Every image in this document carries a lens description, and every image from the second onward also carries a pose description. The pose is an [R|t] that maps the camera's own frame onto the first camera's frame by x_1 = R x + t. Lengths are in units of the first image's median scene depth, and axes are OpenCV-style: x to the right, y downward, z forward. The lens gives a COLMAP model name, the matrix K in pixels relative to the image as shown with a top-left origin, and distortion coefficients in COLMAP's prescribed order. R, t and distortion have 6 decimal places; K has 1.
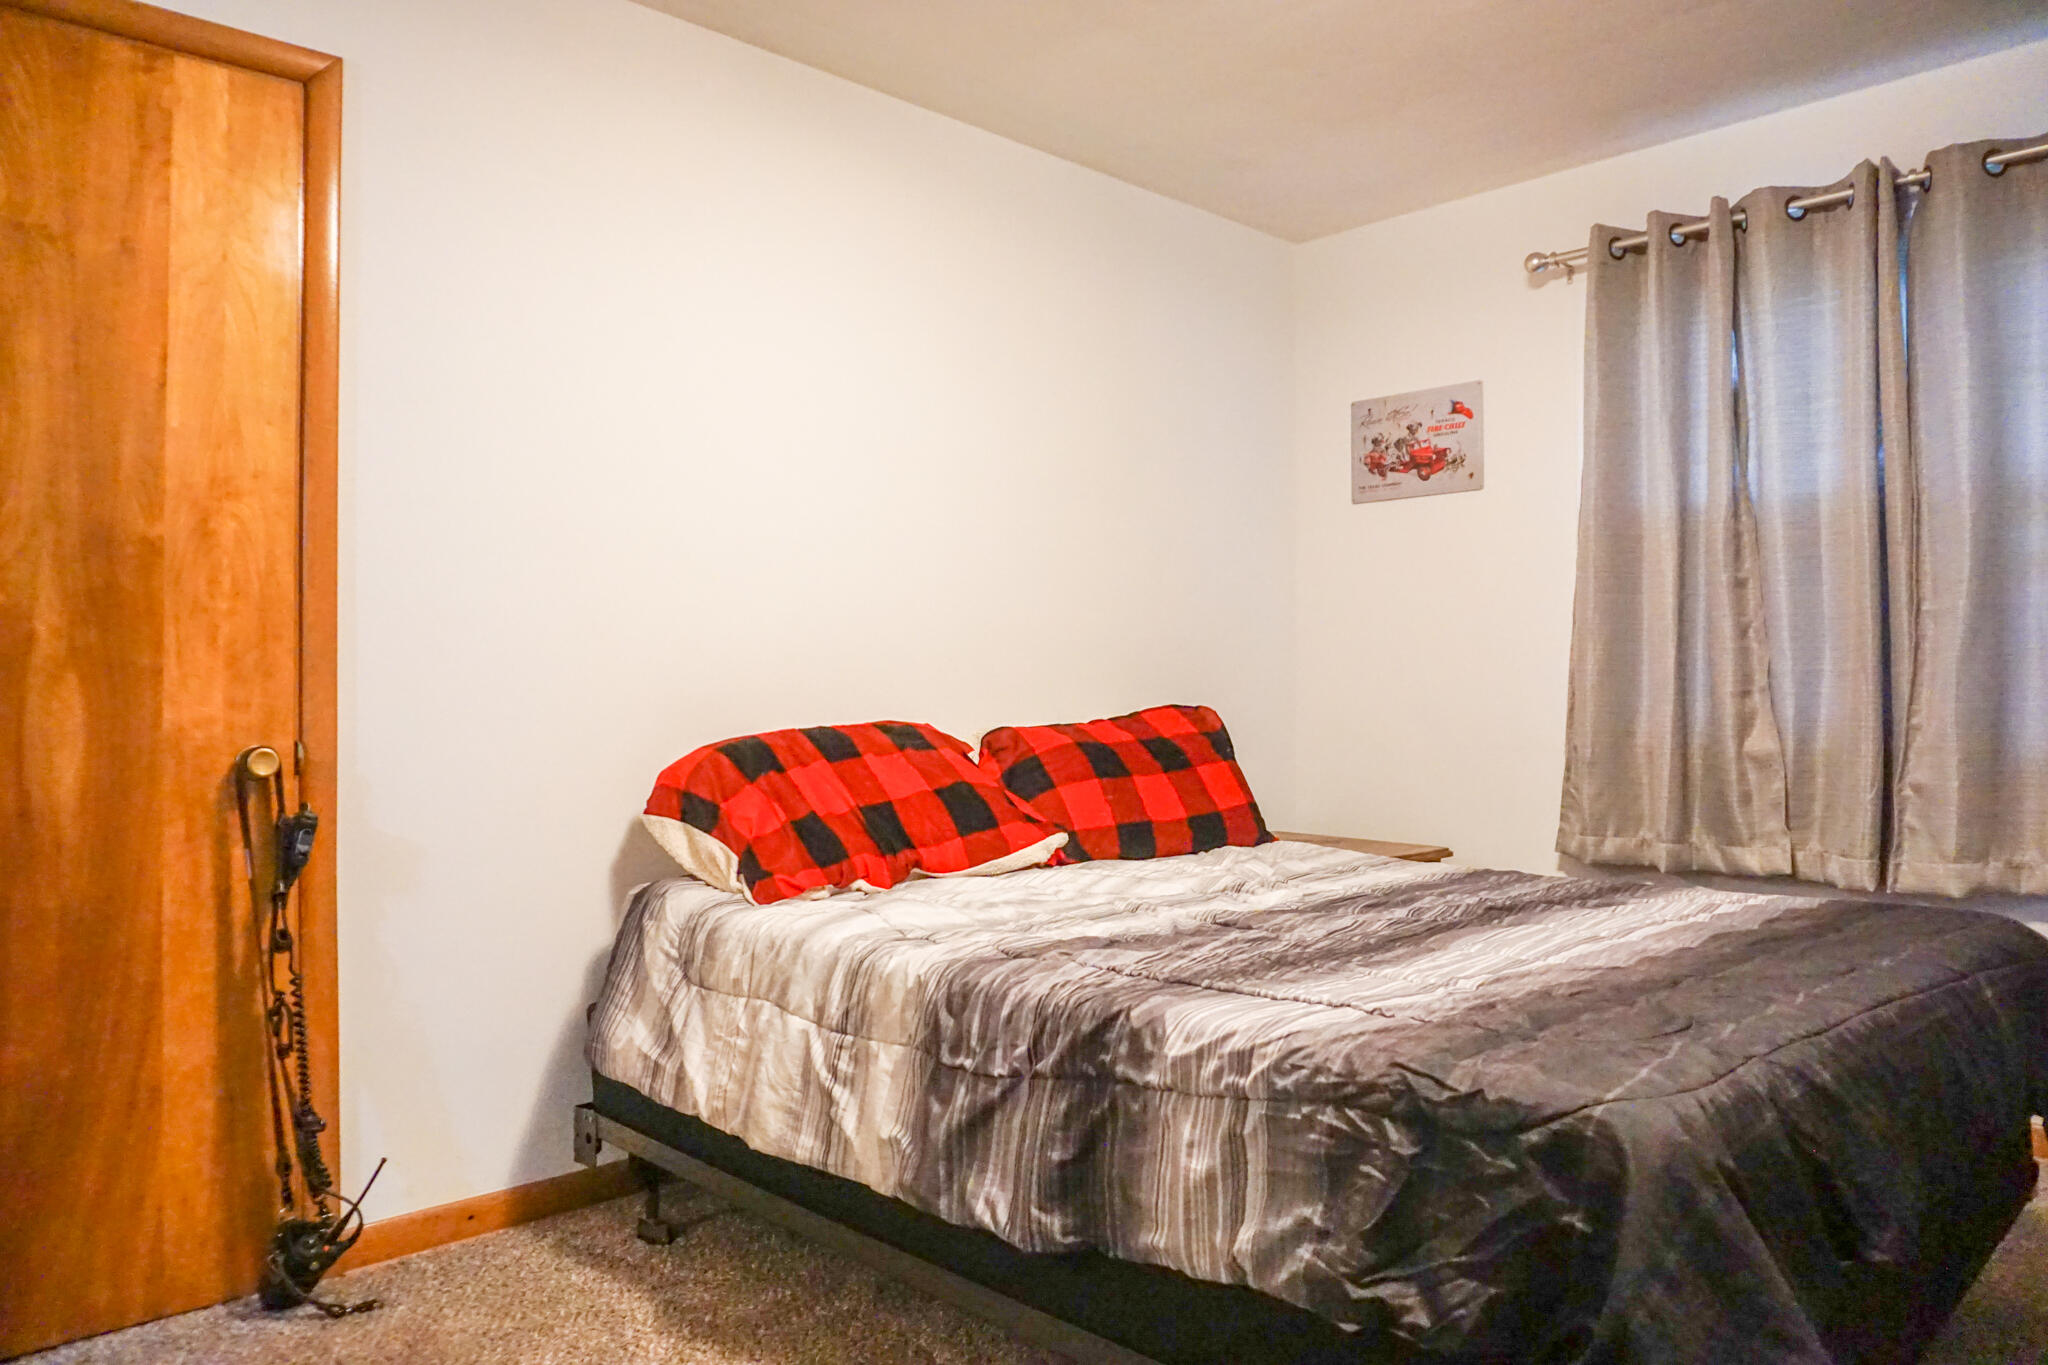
lens RADIAL K [[1437.0, 0, 1024.0], [0, 1437.0, 682.5], [0, 0, 1]] dist [-0.000841, -0.000416]
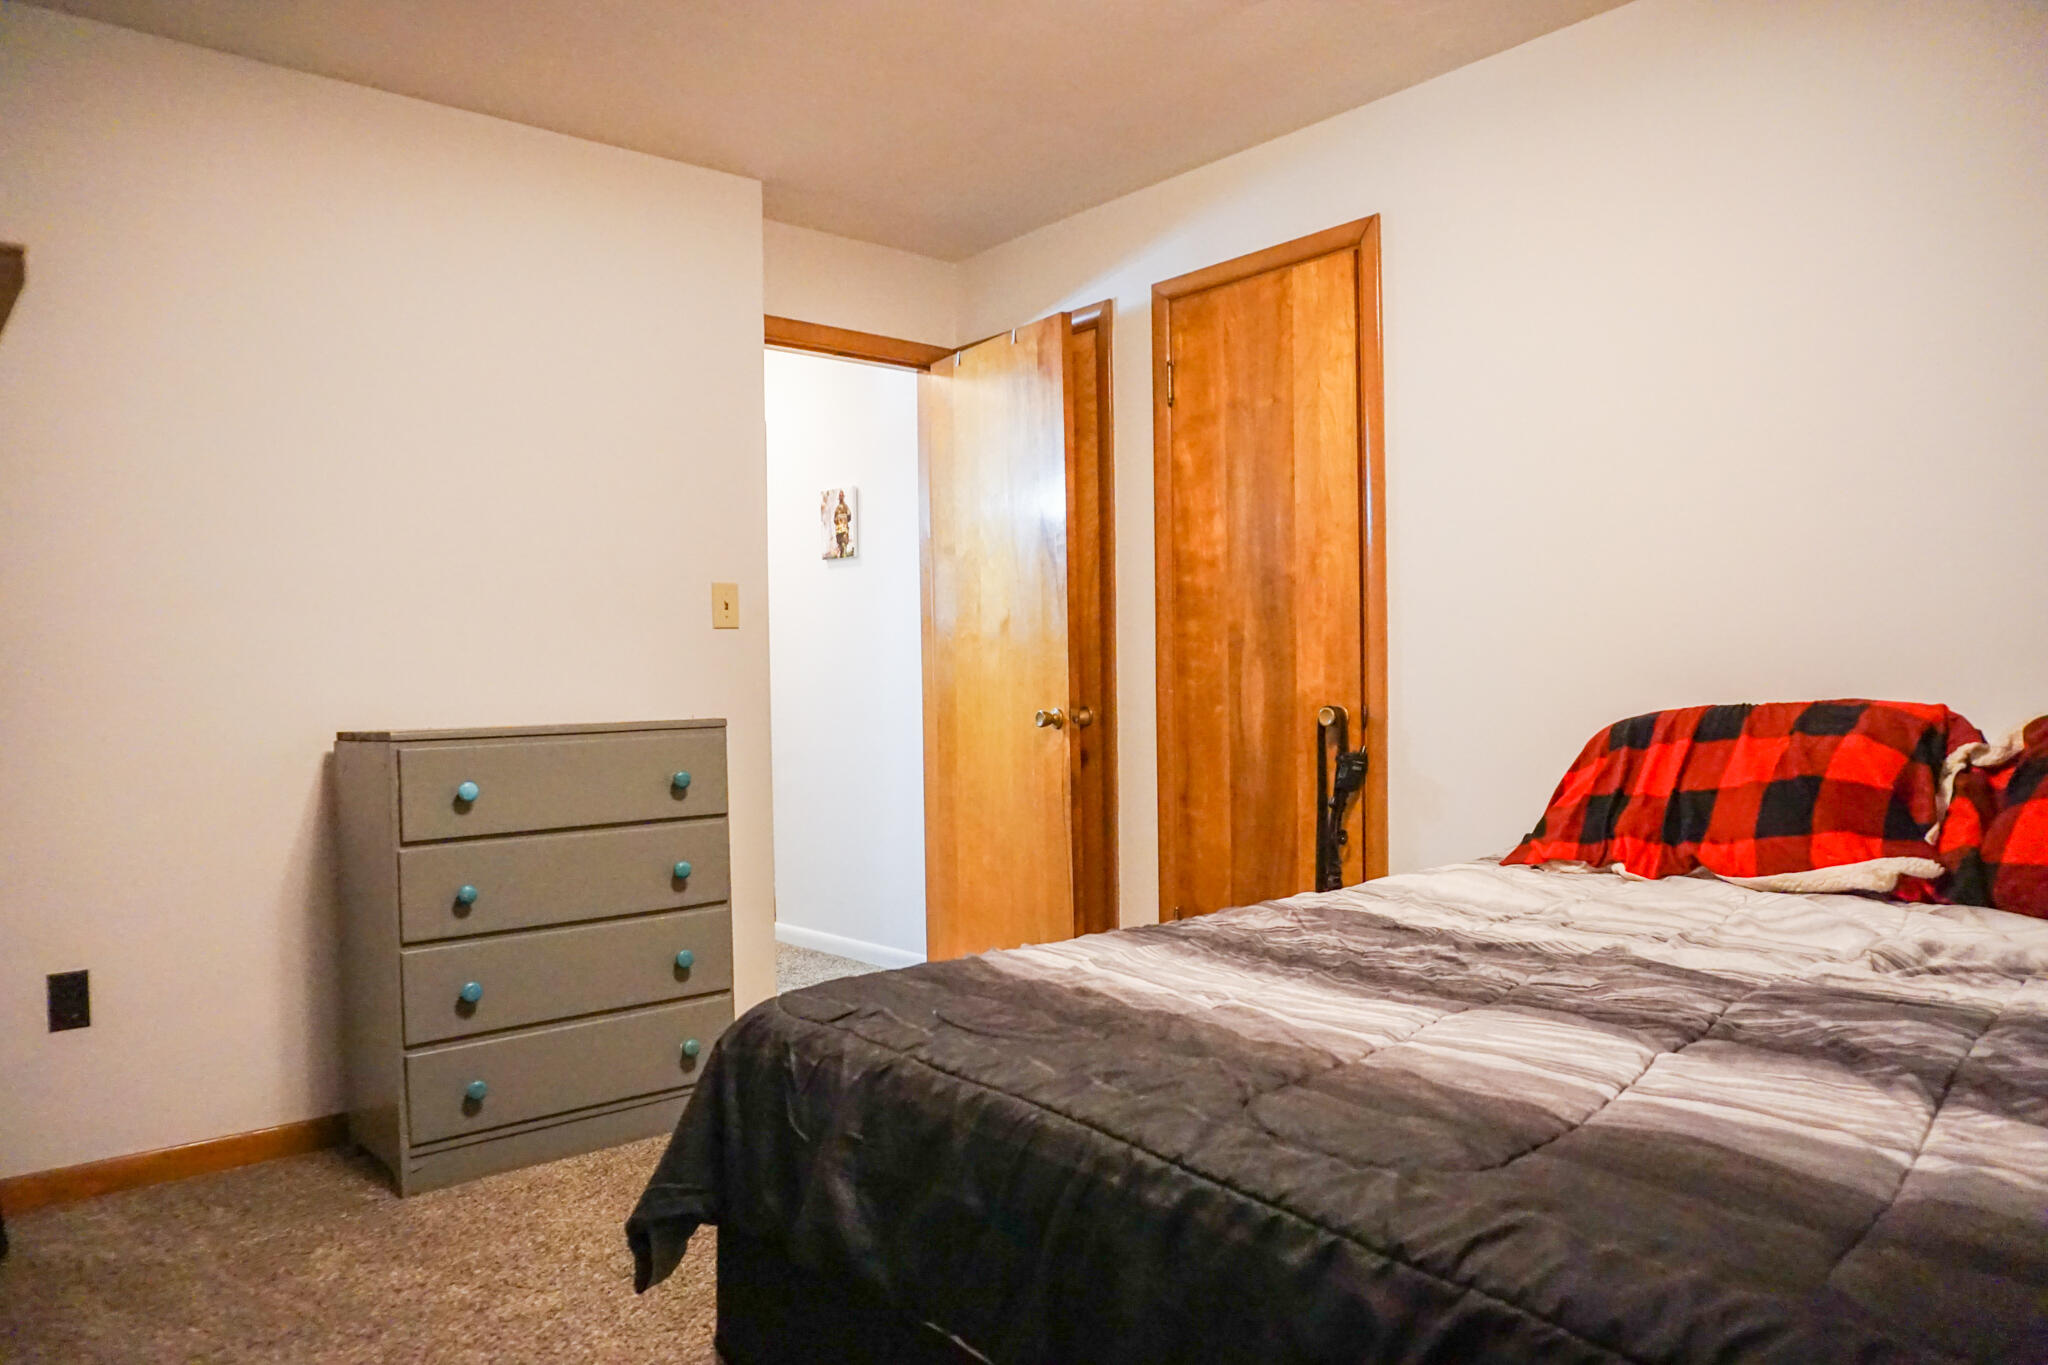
lens RADIAL K [[1426.1, 0, 1024.0], [0, 1426.1, 715.1], [0, 0, 1]] dist [-0.002606, -0.000739]
pose [[-0.037300, 0.034821, -0.998697, 0.981374], [0.022251, 0.999174, 0.034006, -0.003619], [0.999056, -0.020953, -0.038044, 0.737317]]
